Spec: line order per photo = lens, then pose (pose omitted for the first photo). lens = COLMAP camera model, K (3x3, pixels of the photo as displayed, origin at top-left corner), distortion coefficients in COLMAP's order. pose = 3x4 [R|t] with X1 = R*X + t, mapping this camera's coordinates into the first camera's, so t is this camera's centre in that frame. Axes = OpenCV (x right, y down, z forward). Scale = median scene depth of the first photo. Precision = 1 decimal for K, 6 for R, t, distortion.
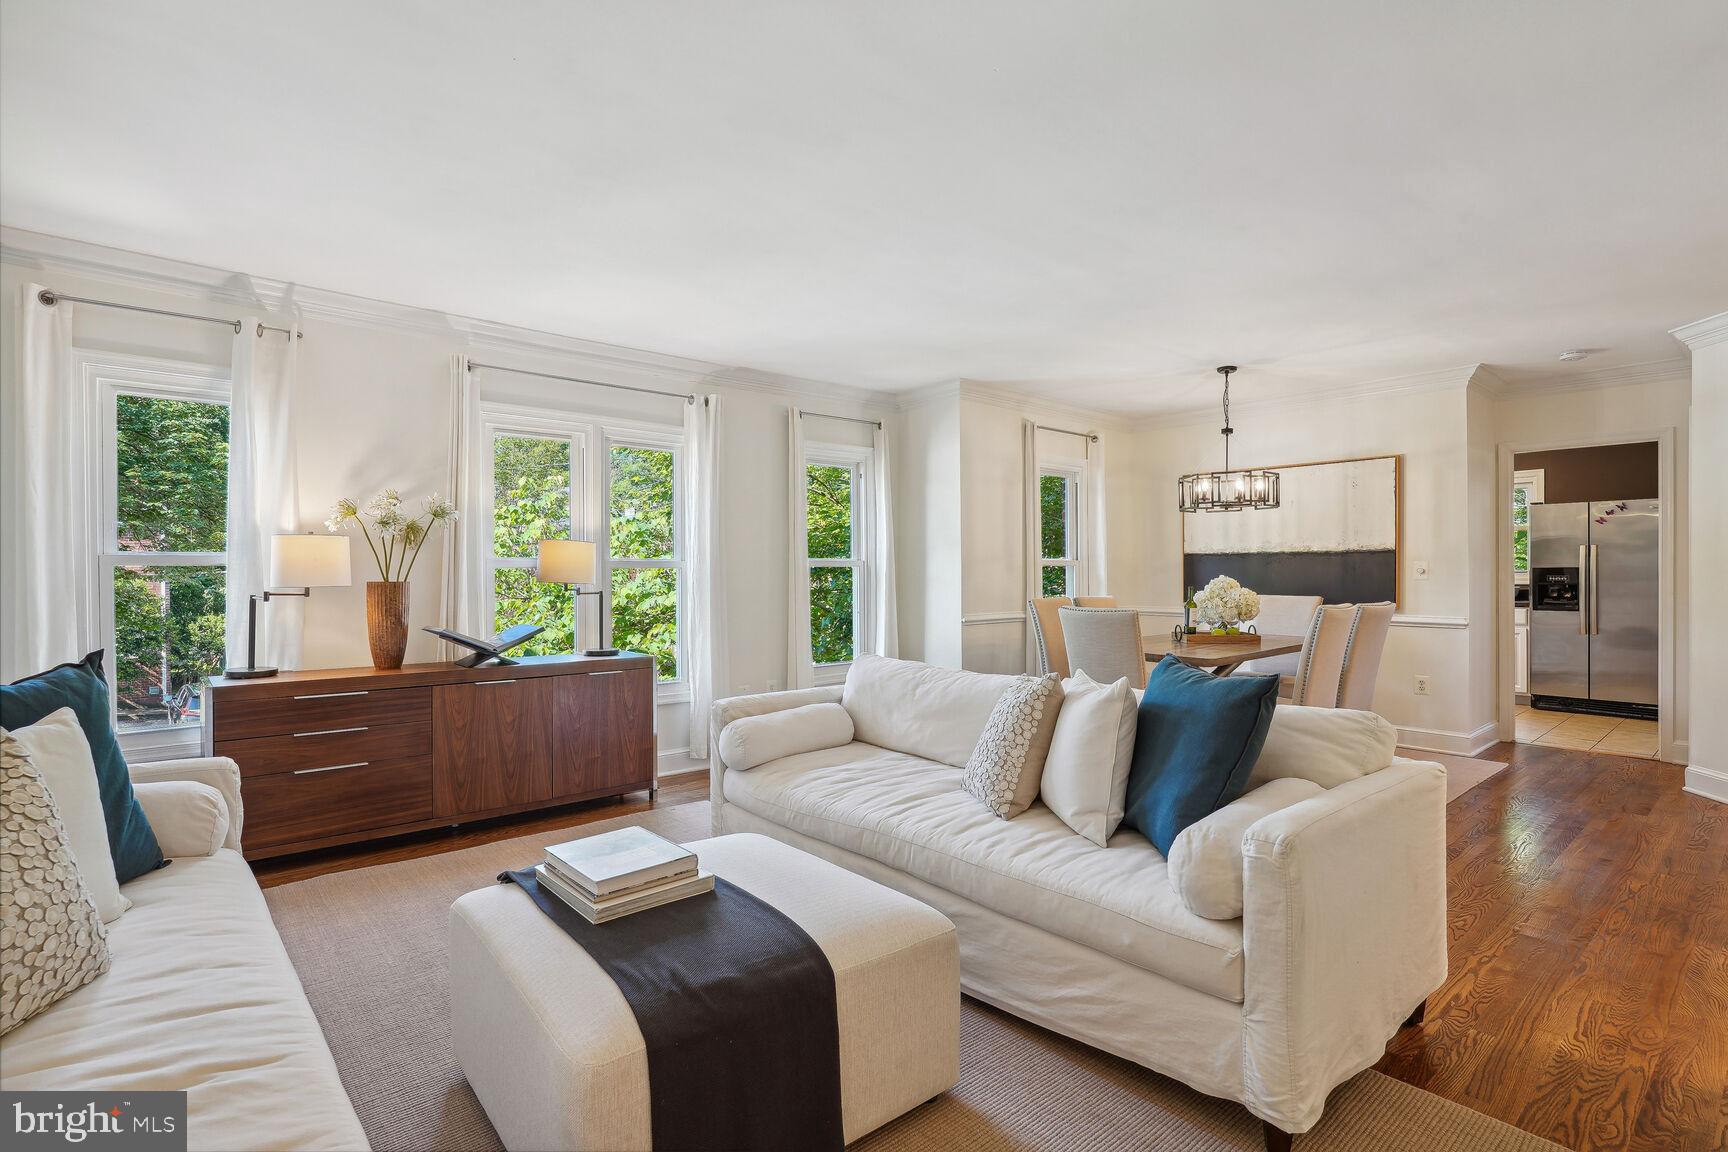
lens RADIAL K [[829.8, 0, 865.7], [0, 829.8, 584.2], [0, 0, 1]] dist [0.015624, 0.000118]
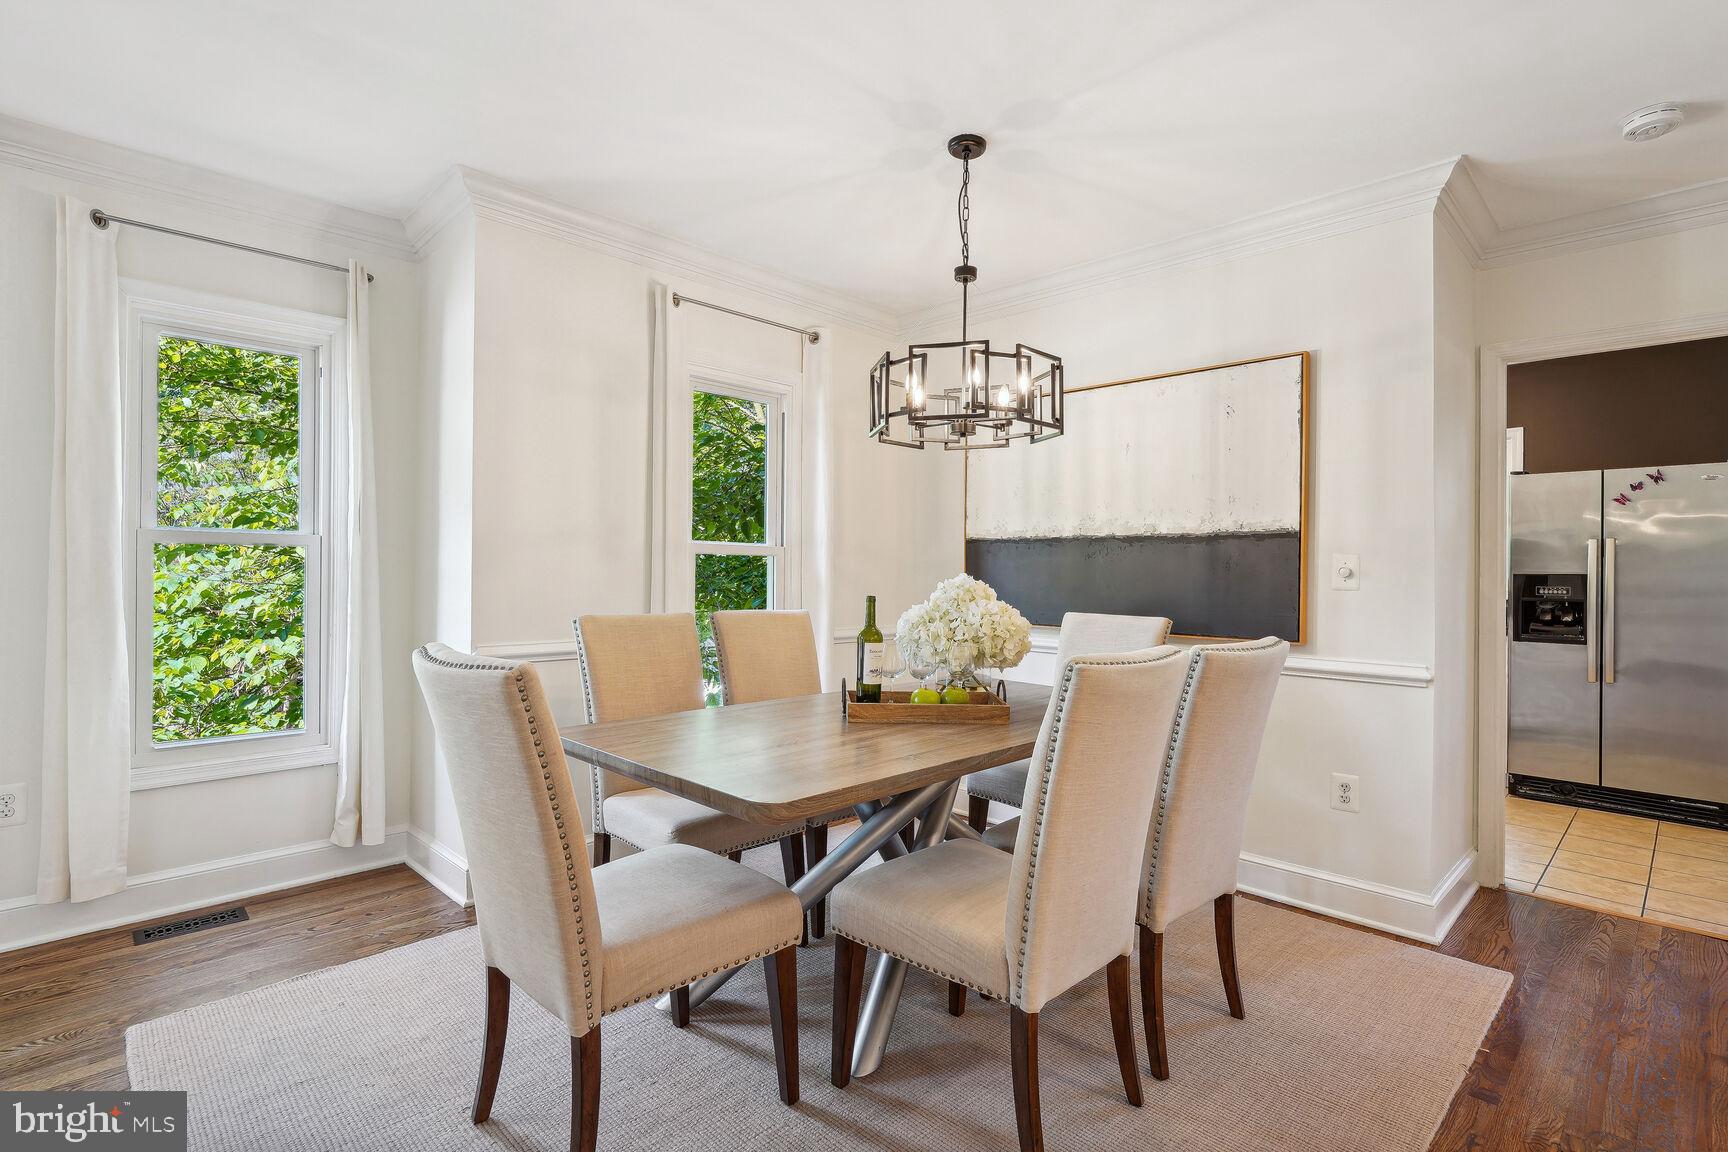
lens RADIAL K [[854.2, 0, 864.0], [0, 854.2, 576.0], [0, 0, 1]] dist [0.000638, 0.007975]
pose [[0.997284, 0.017746, 0.071483, 0.296884], [-0.016871, 0.999775, -0.012835, -0.001616], [-0.071694, 0.011594, 0.997359, 0.444339]]
